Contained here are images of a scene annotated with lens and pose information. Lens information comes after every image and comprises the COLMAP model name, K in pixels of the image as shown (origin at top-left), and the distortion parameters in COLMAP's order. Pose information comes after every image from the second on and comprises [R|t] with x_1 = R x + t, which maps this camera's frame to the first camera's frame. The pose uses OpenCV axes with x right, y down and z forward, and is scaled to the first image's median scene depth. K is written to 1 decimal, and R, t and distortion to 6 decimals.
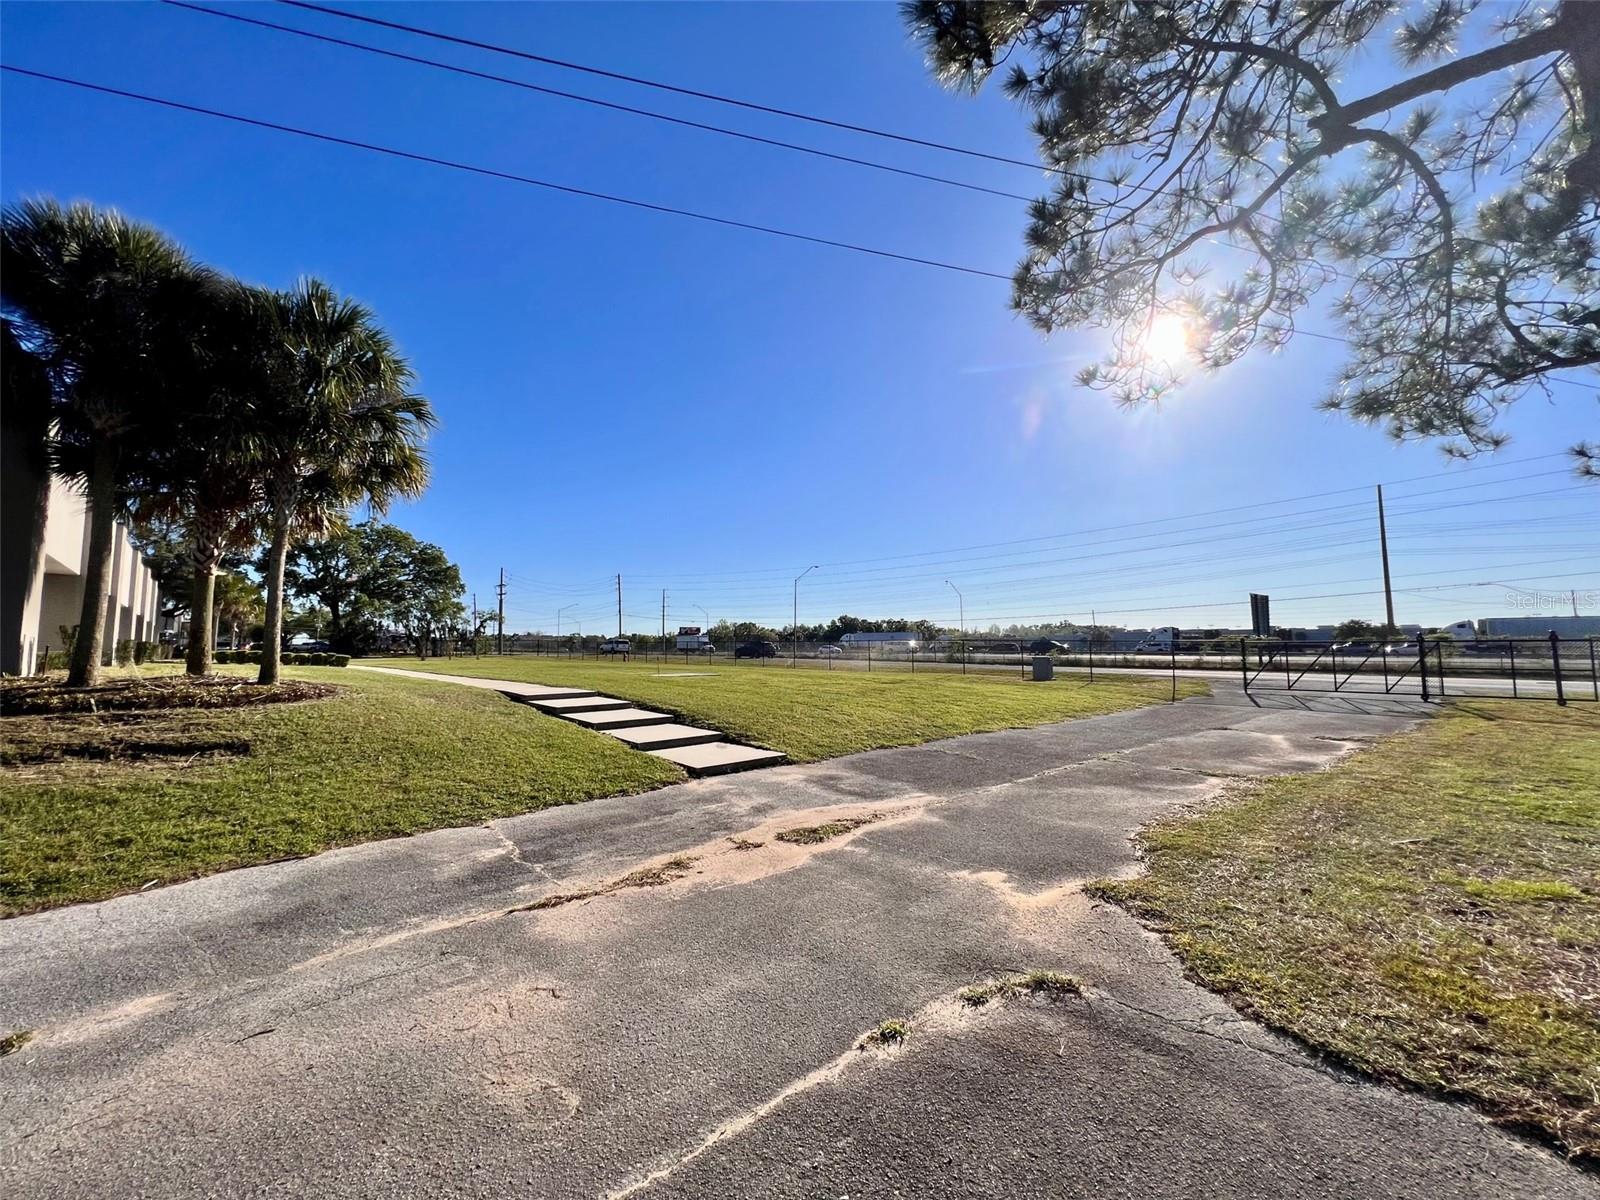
lens RADIAL K [[639.0, 0, 800.0], [0, 639.0, 600.0], [0, 0, 1]] dist [-0.001910, 0.000563]
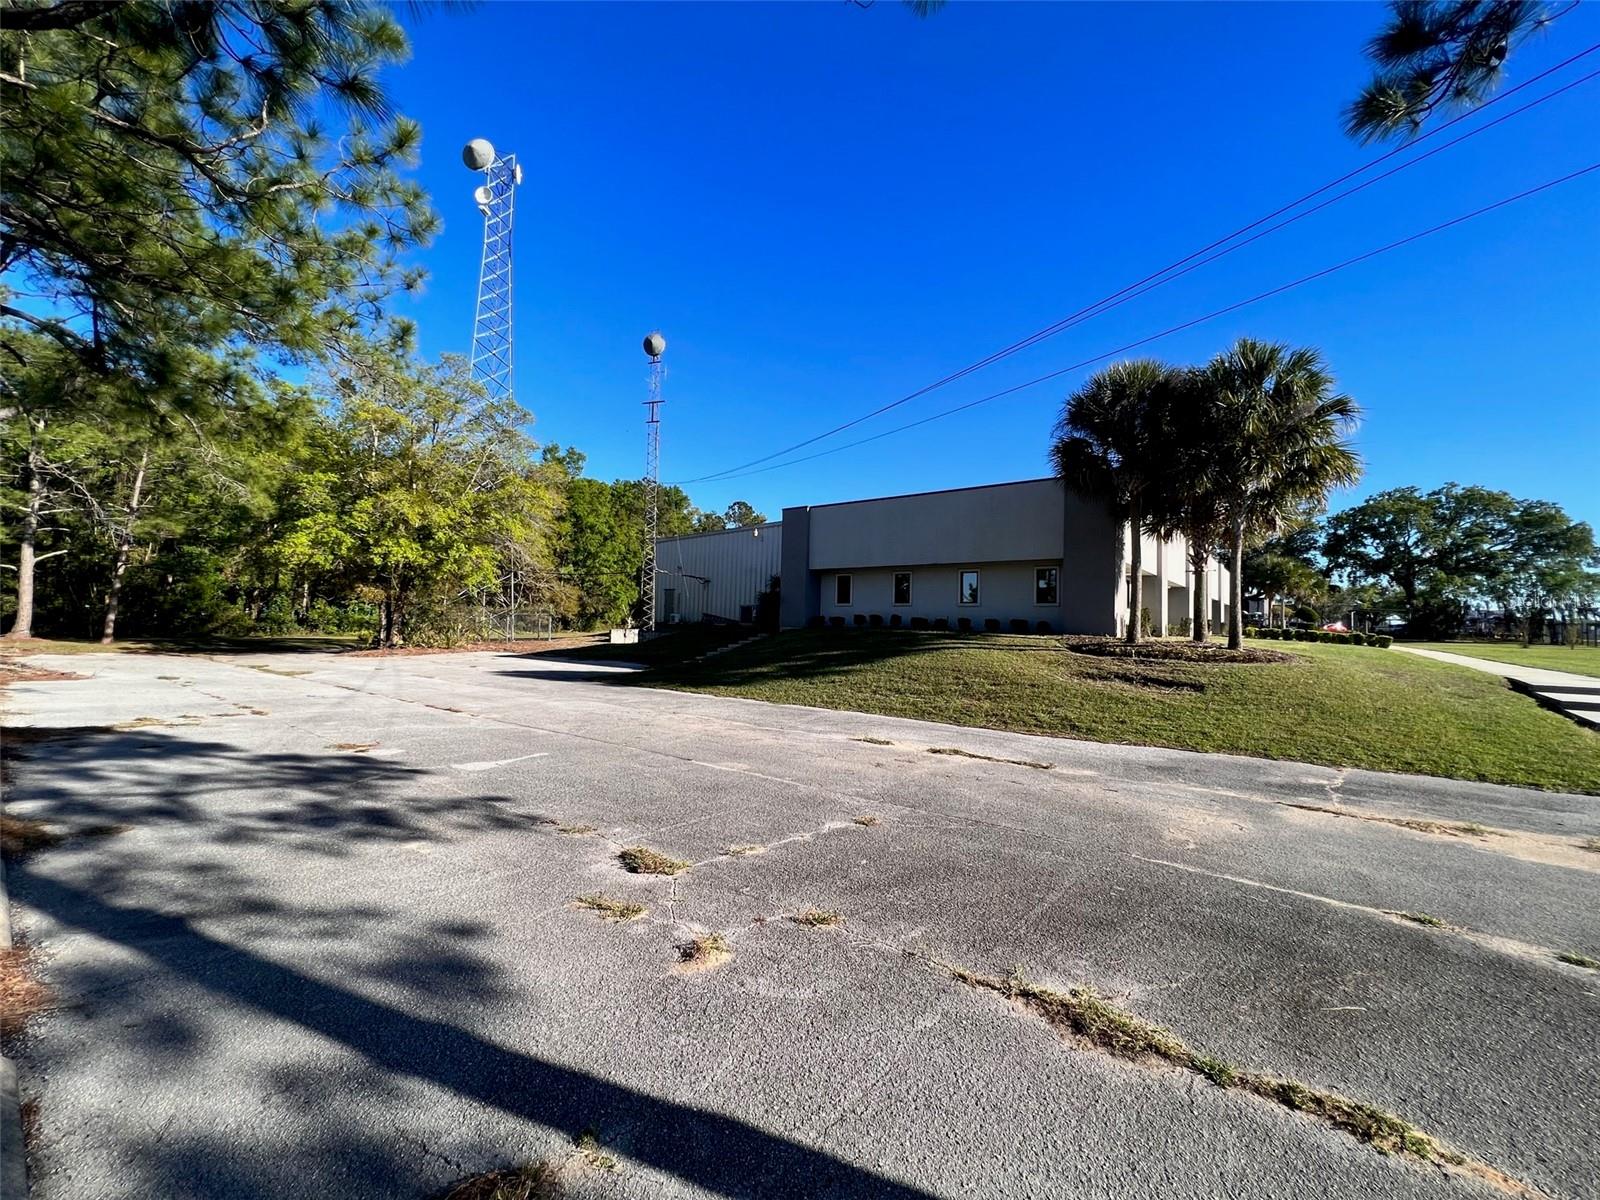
lens RADIAL K [[639.0, 0, 800.0], [0, 639.0, 600.0], [0, 0, 1]] dist [-0.001910, 0.000563]
pose [[0.151180, -0.023415, -0.988229, 0.365819], [0.051120, 0.998567, -0.015840, 0.000975], [0.987184, -0.048123, 0.152160, -0.113689]]
